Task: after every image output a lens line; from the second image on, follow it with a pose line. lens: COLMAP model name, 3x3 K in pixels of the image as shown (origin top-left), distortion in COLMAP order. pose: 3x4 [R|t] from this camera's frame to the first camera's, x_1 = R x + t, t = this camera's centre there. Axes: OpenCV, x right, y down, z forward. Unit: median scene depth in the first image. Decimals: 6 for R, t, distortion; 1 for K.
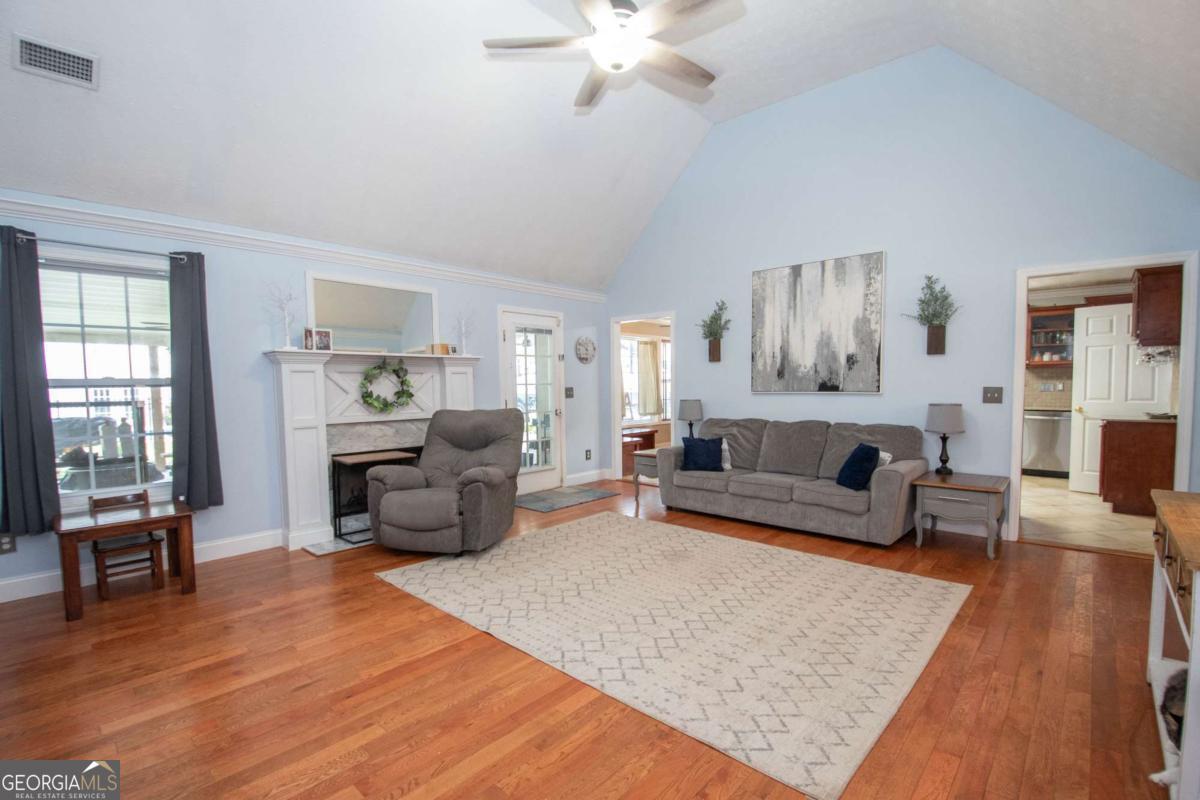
lens RADIAL K [[524.7, 0, 603.9], [0, 524.7, 413.2], [0, 0, 1]] dist [0.009712, -0.019131]
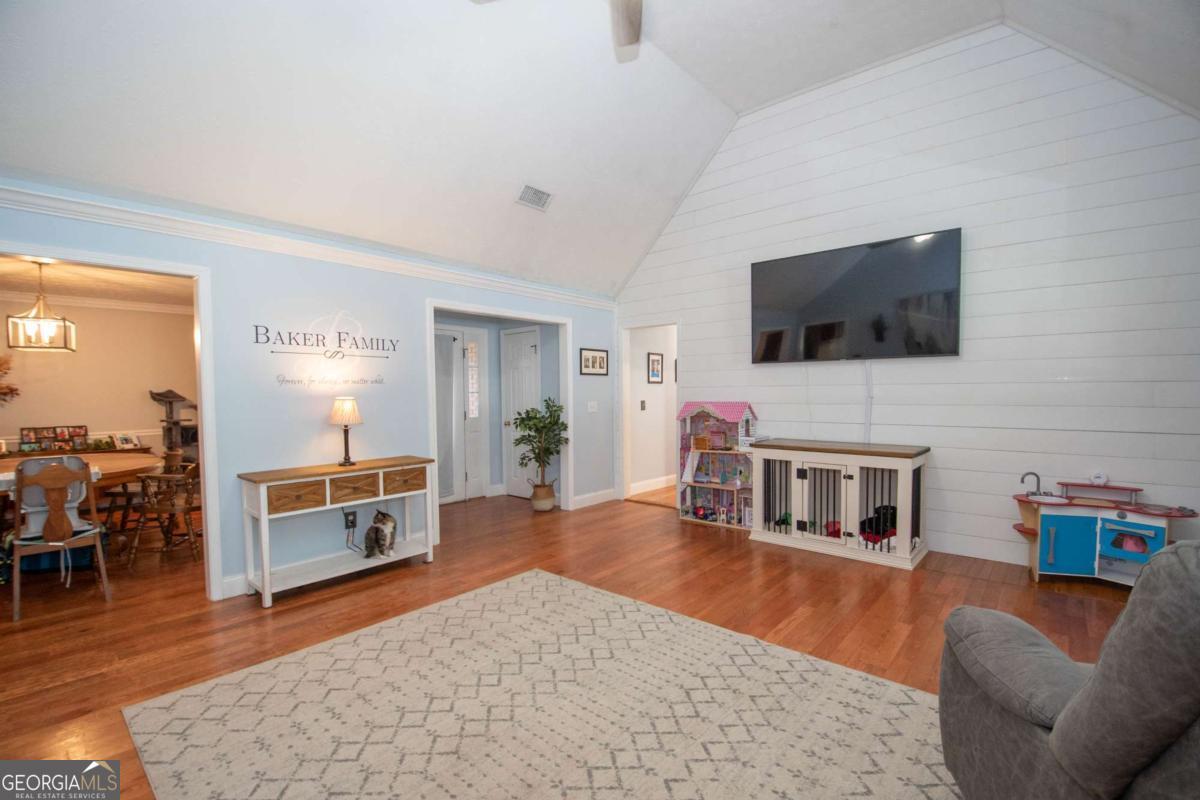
lens RADIAL K [[524.7, 0, 603.9], [0, 524.7, 413.2], [0, 0, 1]] dist [0.009712, -0.019131]
pose [[-0.999434, 0.022082, -0.025393, 0.086730], [0.019487, 0.994969, 0.098273, -0.126916], [0.027436, 0.097723, -0.994835, 1.876283]]
